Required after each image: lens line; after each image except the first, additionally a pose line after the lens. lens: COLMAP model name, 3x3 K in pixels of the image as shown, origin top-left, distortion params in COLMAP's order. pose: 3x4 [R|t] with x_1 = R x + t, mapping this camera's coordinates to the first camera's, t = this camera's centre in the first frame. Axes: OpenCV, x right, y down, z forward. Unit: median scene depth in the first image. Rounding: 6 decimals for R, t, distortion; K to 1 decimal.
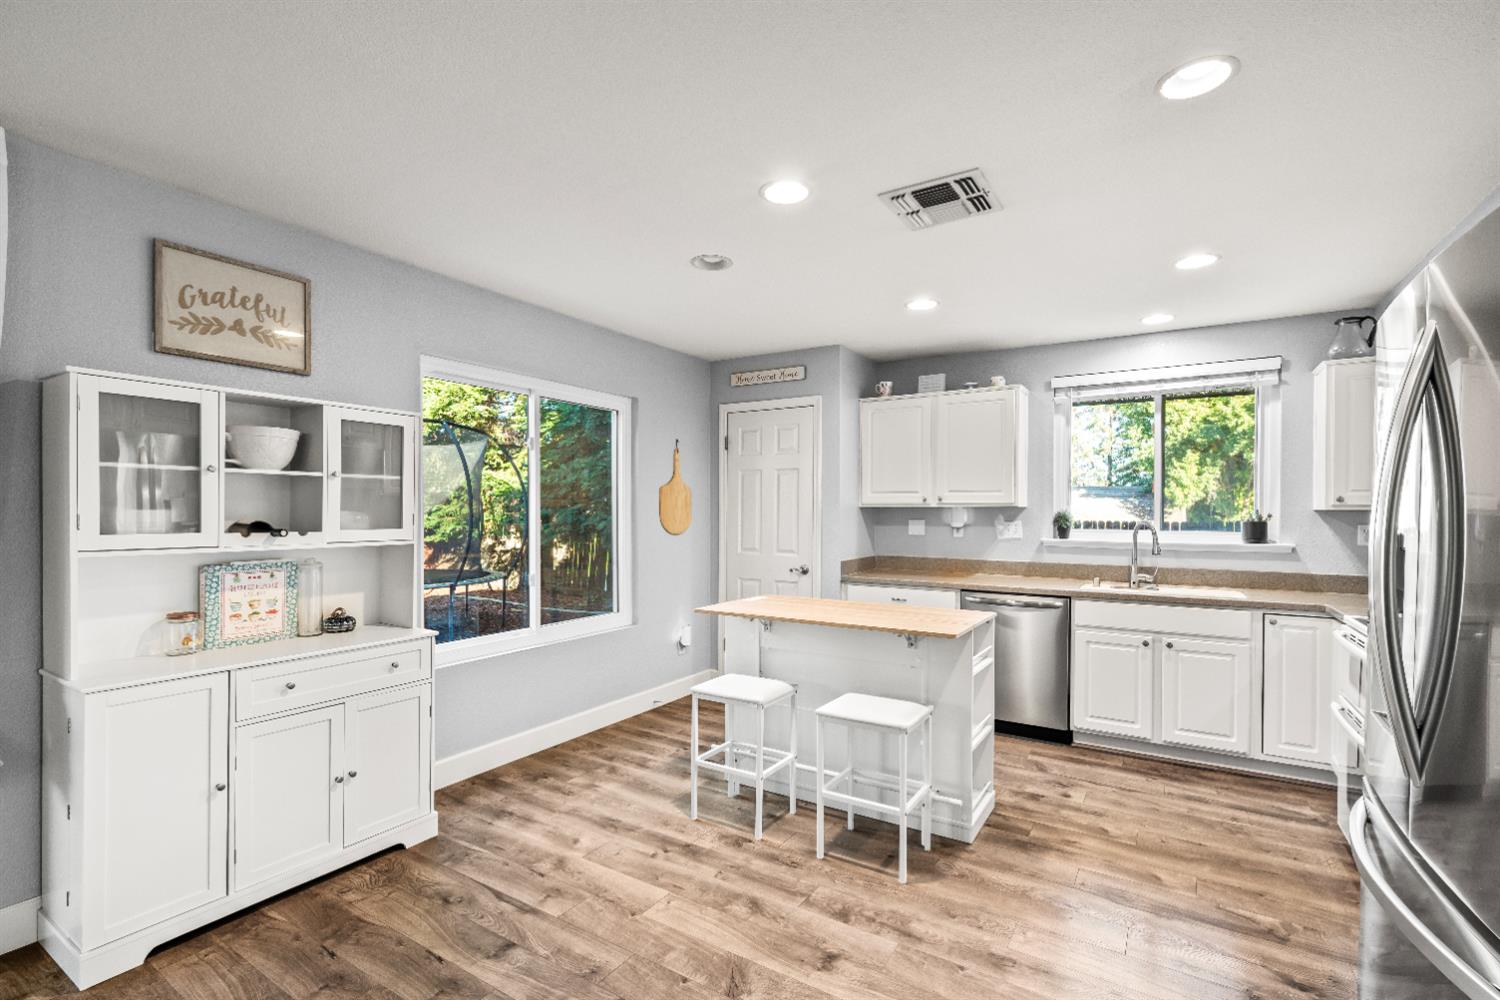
lens RADIAL K [[673.0, 0, 759.4], [0, 673.0, 516.4], [0, 0, 1]] dist [-0.000307, -0.000264]
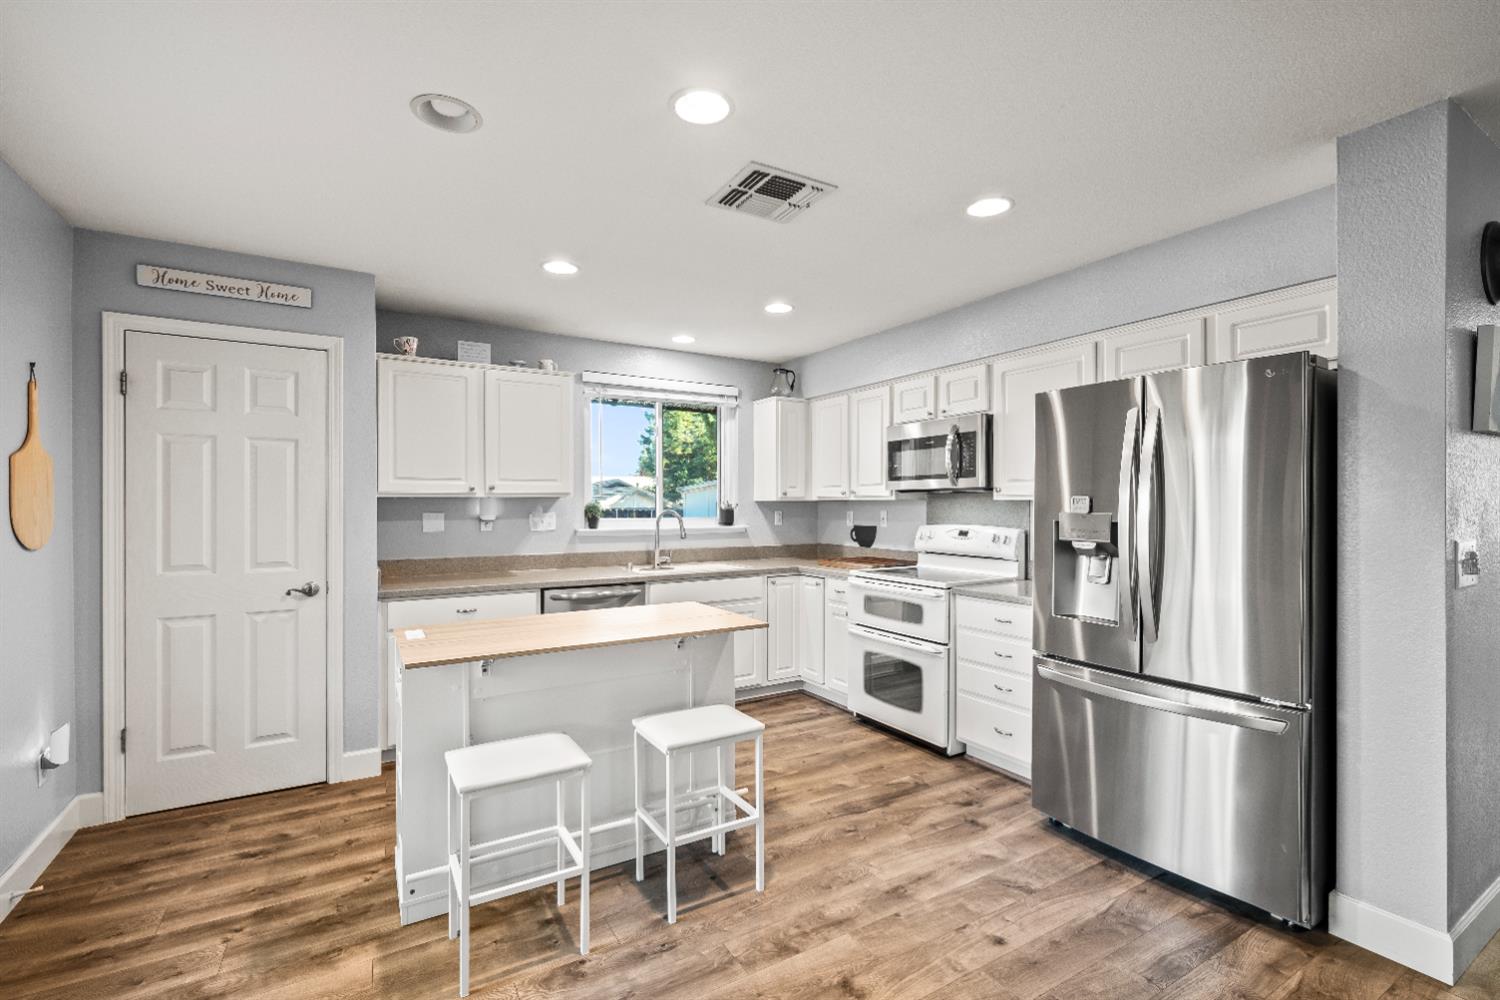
lens RADIAL K [[665.5, 0, 753.7], [0, 665.5, 504.3], [0, 0, 1]] dist [-0.001137, -0.000223]
pose [[0.455397, -0.005625, 0.890270, -0.380773], [0.009311, 0.999955, 0.001555, -0.003856], [-0.890240, 0.007582, 0.455430, 0.346566]]
